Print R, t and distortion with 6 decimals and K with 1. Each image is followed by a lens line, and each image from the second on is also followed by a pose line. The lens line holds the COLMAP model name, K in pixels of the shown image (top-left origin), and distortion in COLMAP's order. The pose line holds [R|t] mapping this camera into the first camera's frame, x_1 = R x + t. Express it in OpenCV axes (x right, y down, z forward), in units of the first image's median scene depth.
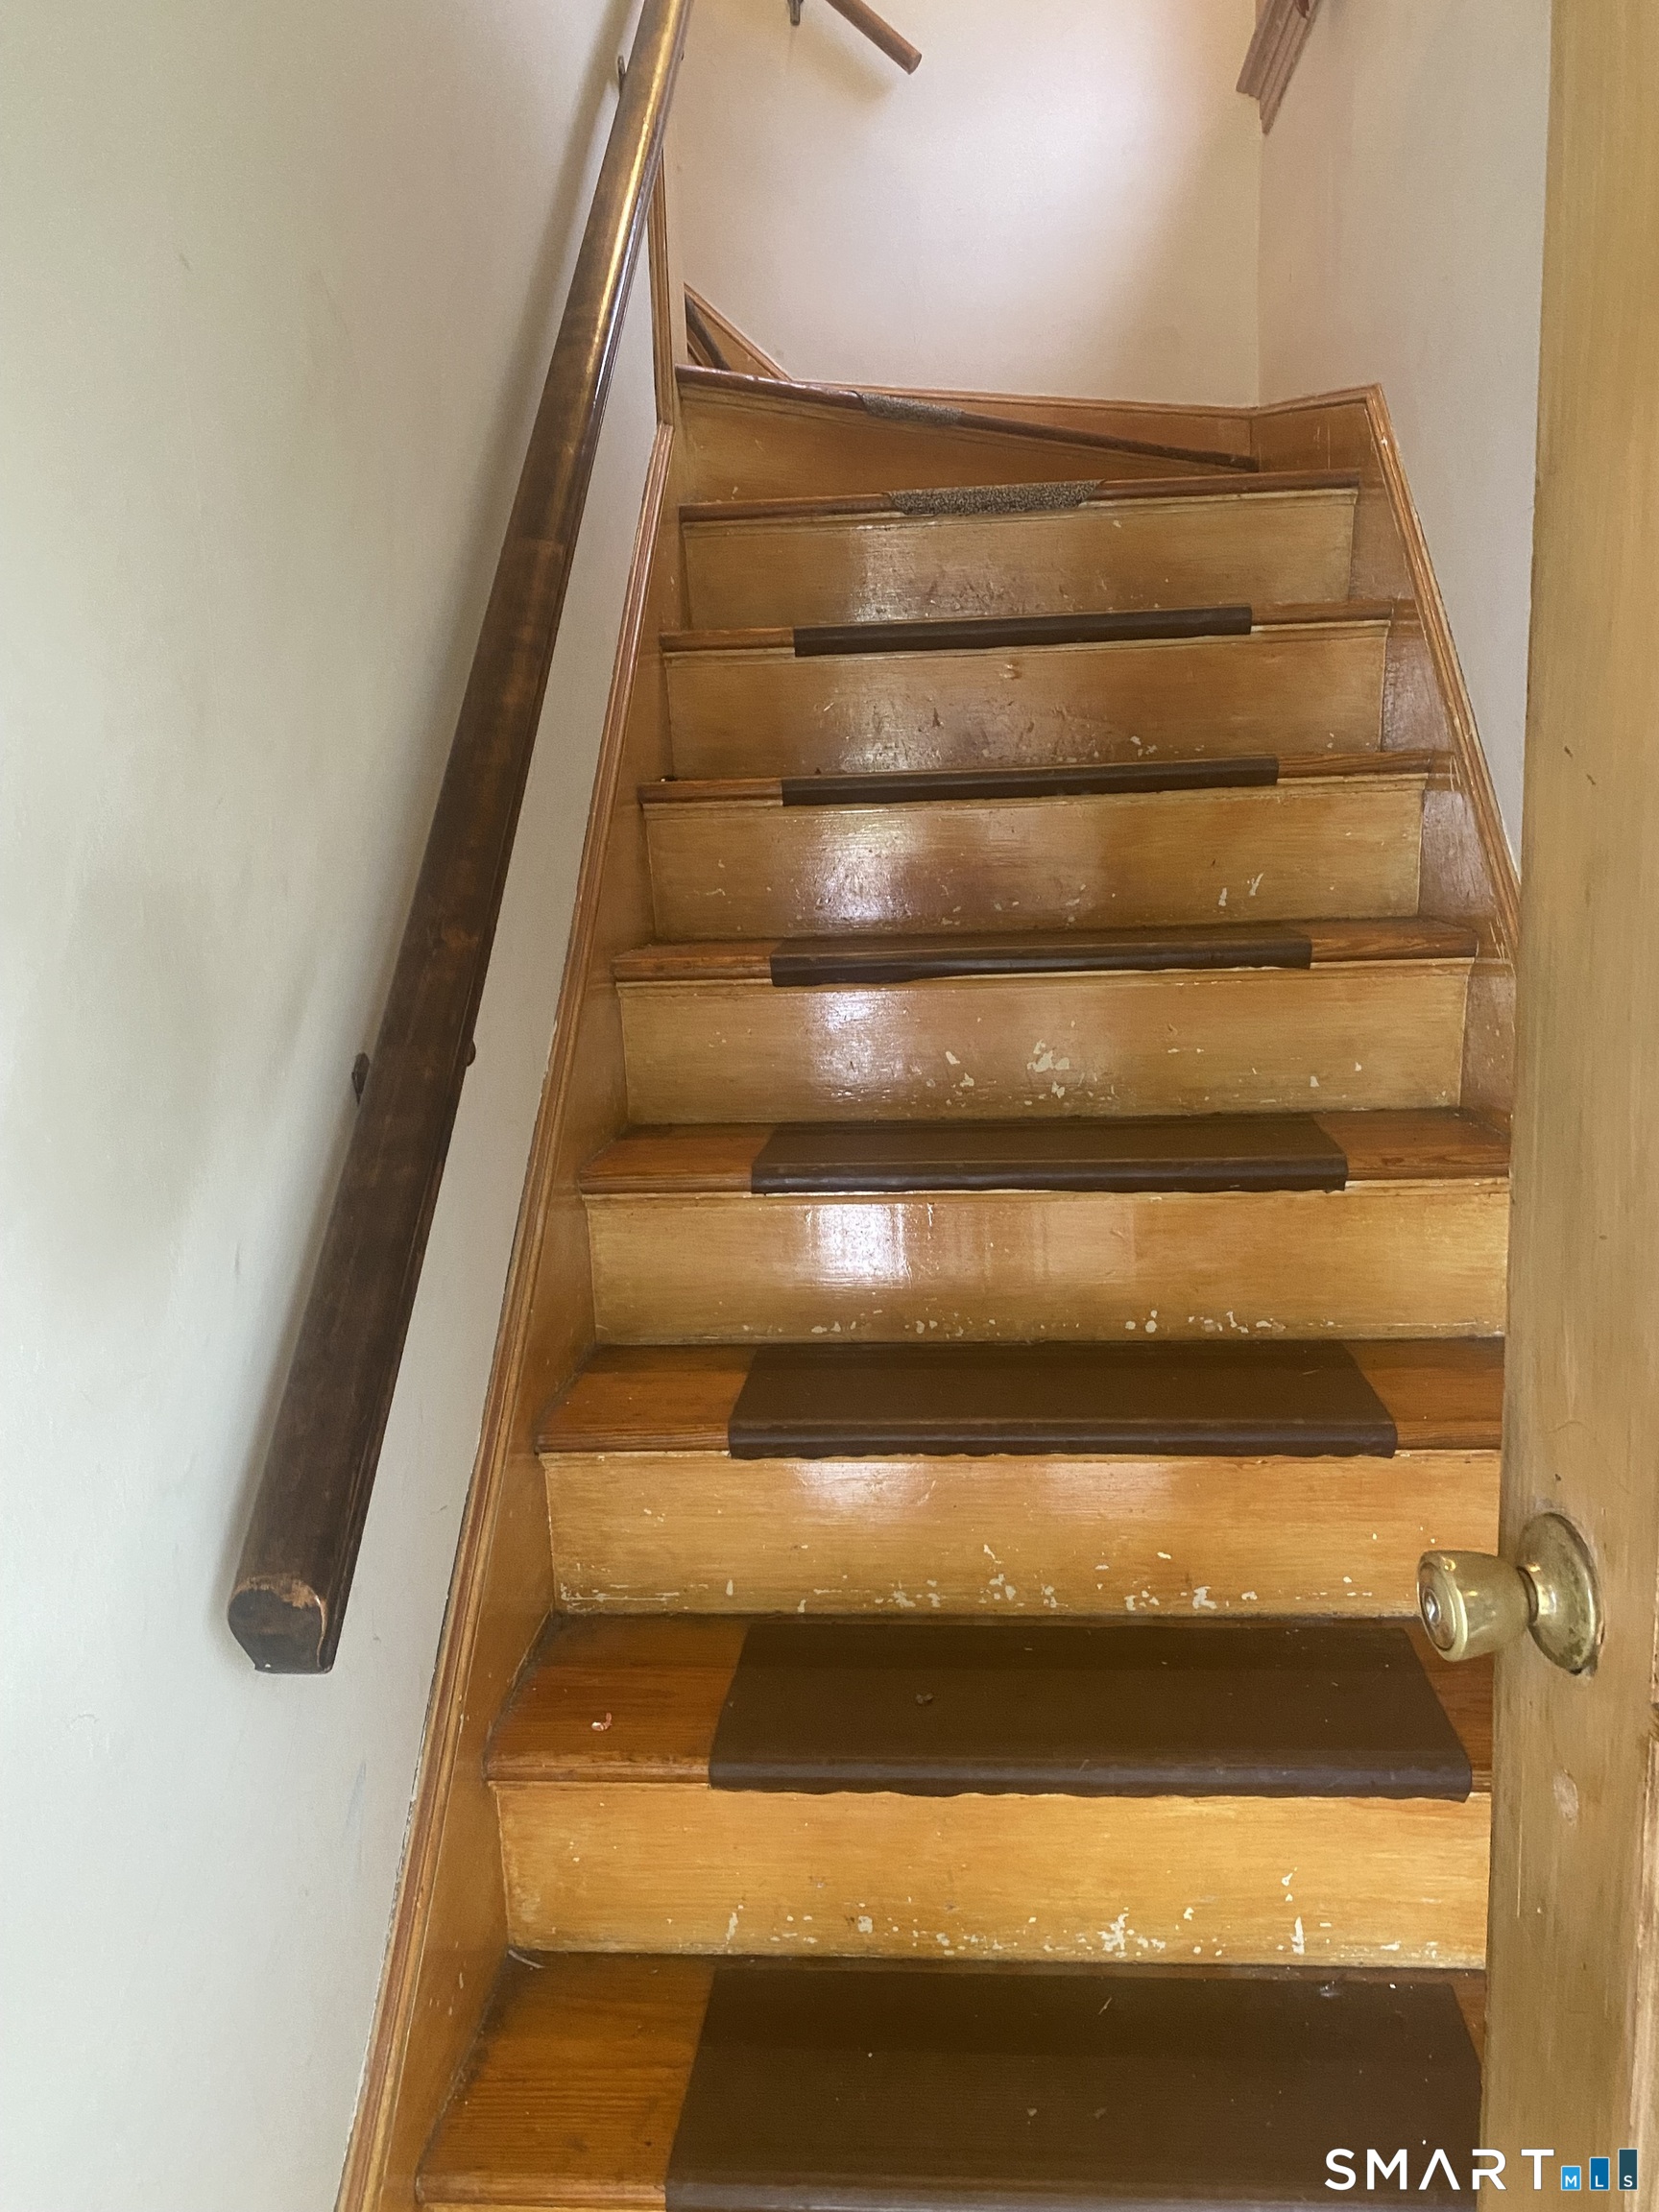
lens RADIAL K [[1684.5, 0, 824.8], [0, 1684.5, 1104.8], [0, 0, 1]] dist [0.045959, -0.056220]
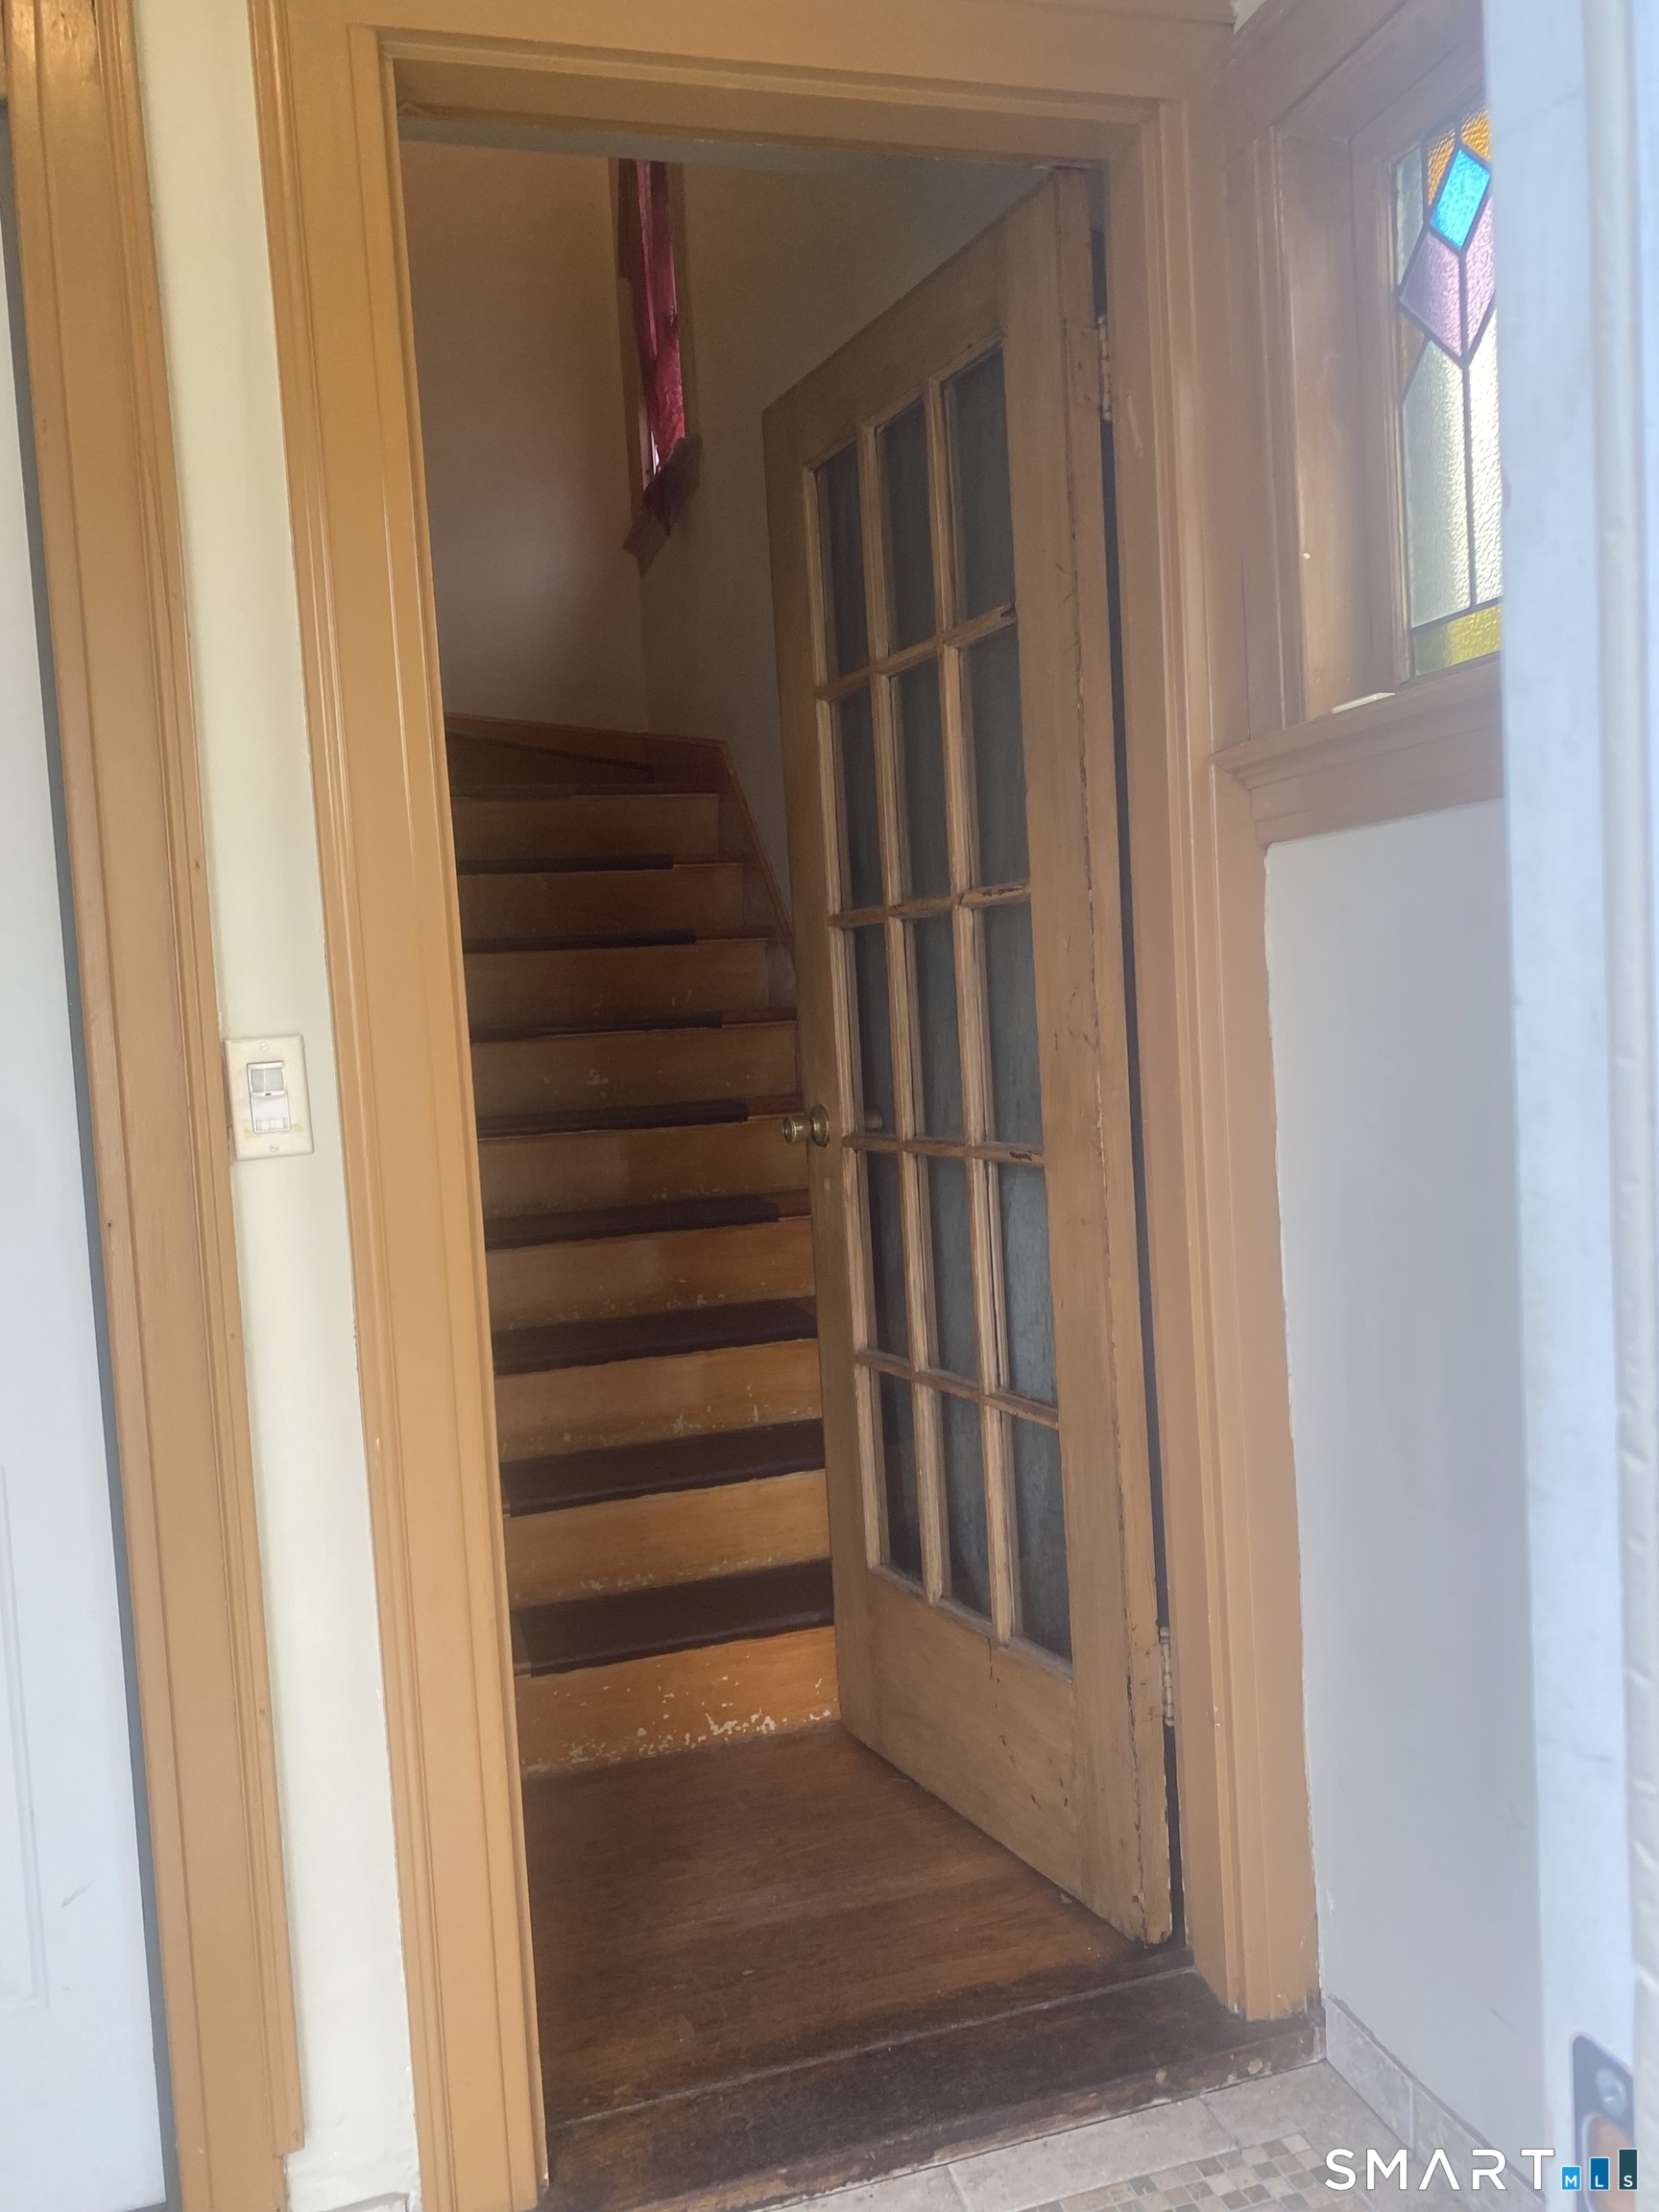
lens RADIAL K [[1684.5, 0, 832.7], [0, 1684.5, 1107.4], [0, 0, 1]] dist [0.045959, -0.056220]
pose [[0.930984, -0.038720, 0.363000, -0.295642], [0.087016, 0.989235, -0.117652, 0.238259], [-0.354537, 0.141119, 0.924332, -0.817794]]
